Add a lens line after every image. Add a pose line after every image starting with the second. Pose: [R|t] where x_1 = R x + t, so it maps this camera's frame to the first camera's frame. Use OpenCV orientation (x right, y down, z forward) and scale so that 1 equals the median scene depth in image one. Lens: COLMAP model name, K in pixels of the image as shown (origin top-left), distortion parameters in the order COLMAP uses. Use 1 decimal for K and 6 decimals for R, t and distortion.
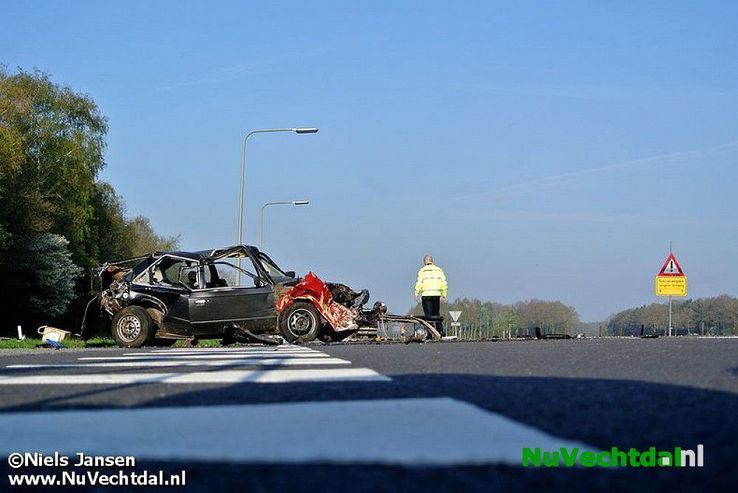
lens RADIAL K [[1254.5, 0, 369.4], [0, 1254.5, 266.5], [0, 0, 1]] dist [-0.002567, -0.069025]
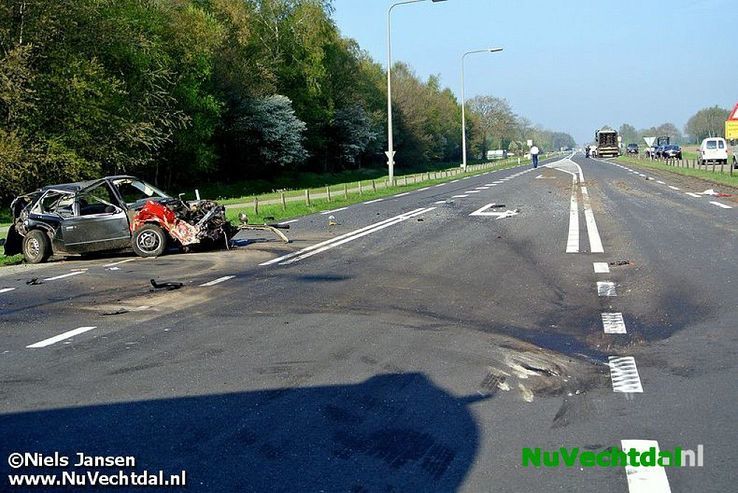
lens RADIAL K [[1132.0, 0, 419.2], [0, 1132.0, 161.6], [0, 0, 1]] dist [0.004986, 0.056414]
pose [[0.968803, -0.050566, -0.242619, 0.462245], [0.068056, 0.995610, 0.064256, -0.083462], [0.238305, -0.078763, 0.967991, 0.000193]]
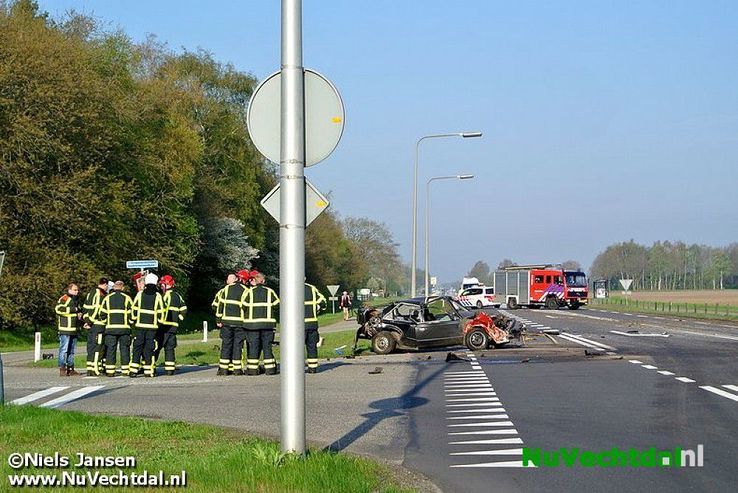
lens RADIAL K [[1712.9, 0, 369.0], [0, 1712.9, 246.5], [0, 0, 1]] dist [0.008397, -0.167612]
pose [[0.993869, -0.022647, -0.108223, 0.059514], [0.026633, 0.999014, 0.035523, -0.177470], [0.107312, -0.038187, 0.993492, -1.436943]]
